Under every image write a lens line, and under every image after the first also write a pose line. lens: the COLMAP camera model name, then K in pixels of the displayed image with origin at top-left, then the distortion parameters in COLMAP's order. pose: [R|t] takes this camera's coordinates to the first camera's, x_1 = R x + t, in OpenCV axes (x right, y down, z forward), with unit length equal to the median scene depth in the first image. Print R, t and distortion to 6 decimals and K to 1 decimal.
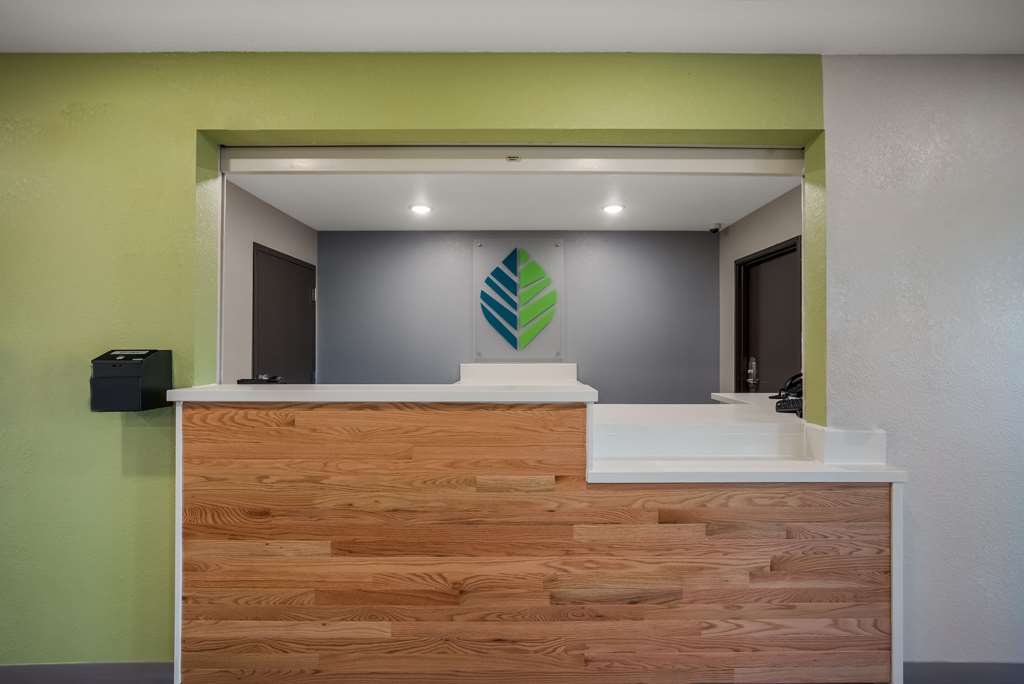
lens RADIAL K [[471.9, 0, 517.3], [0, 471.9, 347.0], [0, 0, 1]] dist [-0.010771, 0.002930]
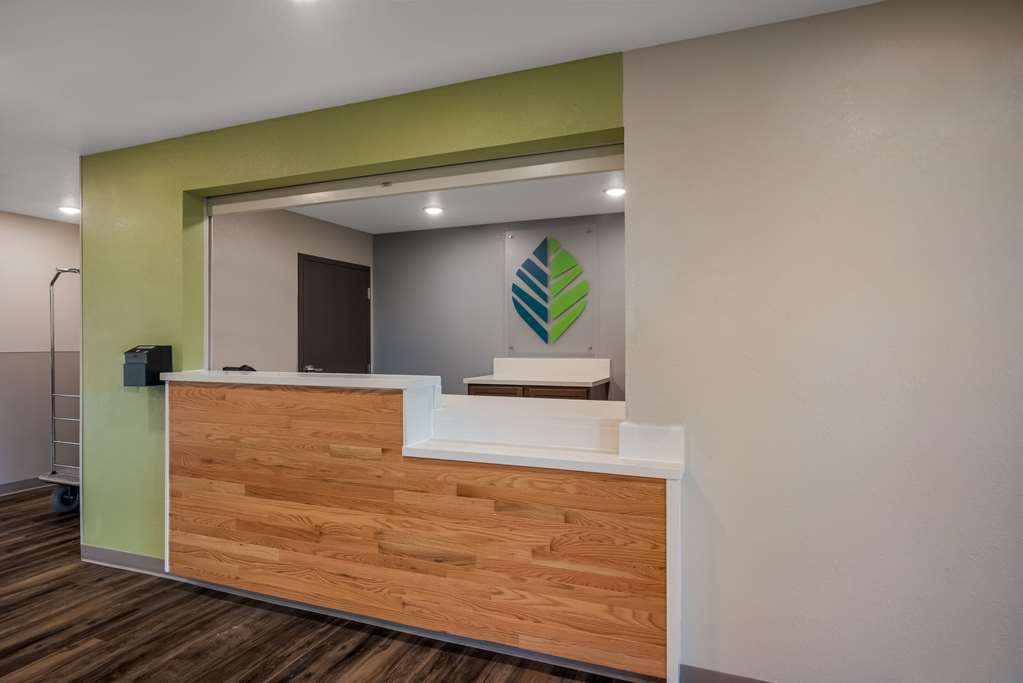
lens RADIAL K [[569.2, 0, 511.0], [0, 569.2, 343.3], [0, 0, 1]] dist [-0.000436, 0.000820]
pose [[0.925254, -0.001368, -0.379347, 0.953386], [0.004141, 0.999970, 0.006494, -0.008704], [0.379326, -0.007580, 0.925232, -0.241313]]
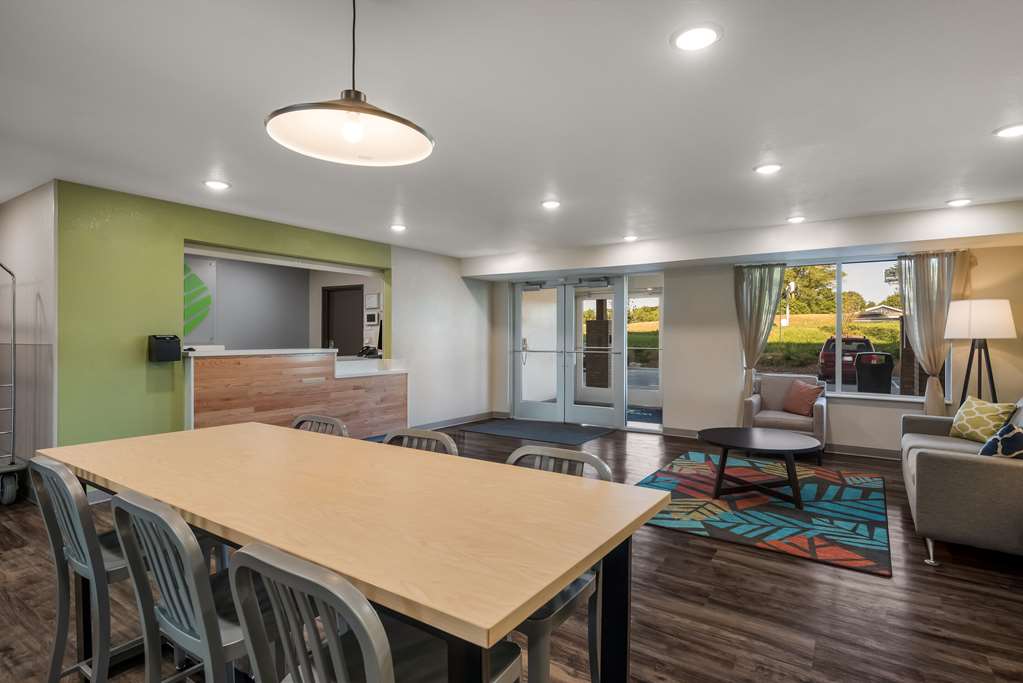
lens RADIAL K [[522.2, 0, 511.1], [0, 522.2, 337.6], [0, 0, 1]] dist [-0.004945, 0.003687]
pose [[0.562413, -0.001739, 0.826855, -2.011004], [-0.003361, 0.999985, 0.004389, 0.002007], [-0.826850, -0.005248, 0.562399, -1.857135]]
